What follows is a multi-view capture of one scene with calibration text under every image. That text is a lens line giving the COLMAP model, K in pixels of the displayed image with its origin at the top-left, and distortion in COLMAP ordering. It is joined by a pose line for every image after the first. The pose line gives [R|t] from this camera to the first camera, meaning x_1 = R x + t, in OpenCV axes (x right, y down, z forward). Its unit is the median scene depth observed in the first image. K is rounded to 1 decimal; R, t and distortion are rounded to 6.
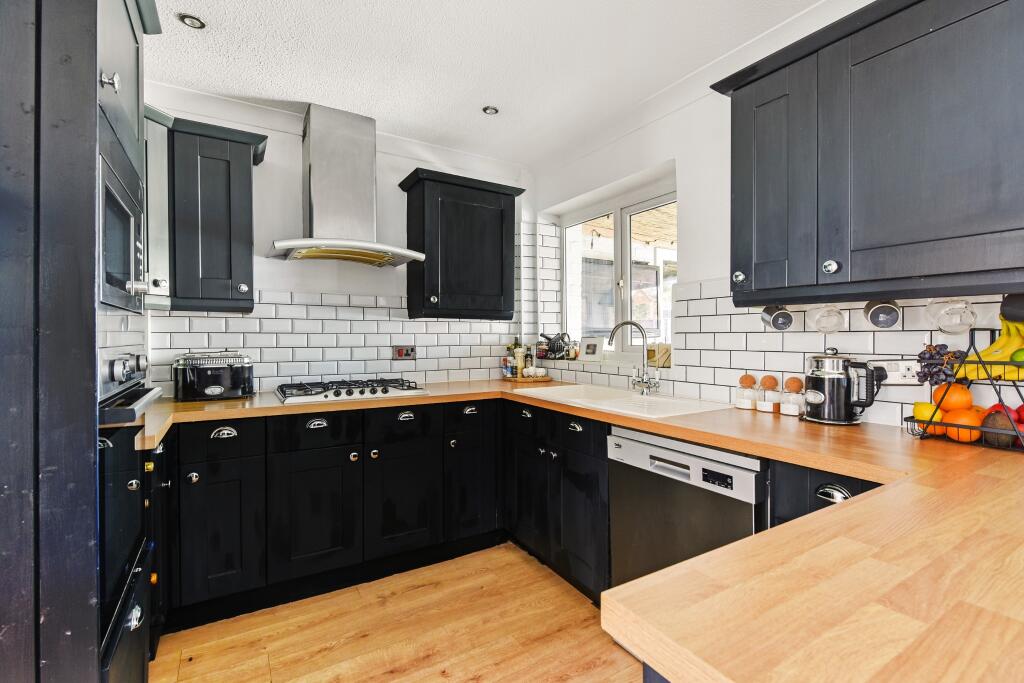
lens RADIAL K [[467.9, 0, 512.6], [0, 467.9, 339.2], [0, 0, 1]] dist [-0.000242, 0.000002]
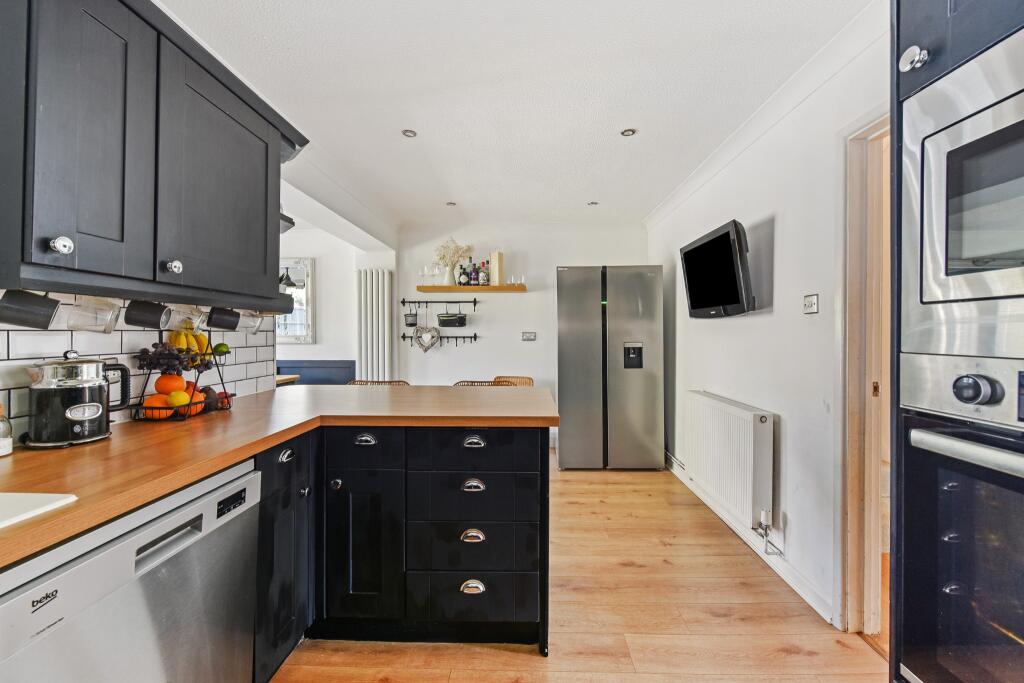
lens RADIAL K [[412.1, 0, 514.8], [0, 412.1, 336.2], [0, 0, 1]] dist [0.003516, -0.000826]
pose [[-0.838473, -0.003030, 0.544934, -0.408214], [0.005073, 0.999898, 0.013366, -0.014396], [-0.544919, 0.013971, -0.838372, 1.345068]]
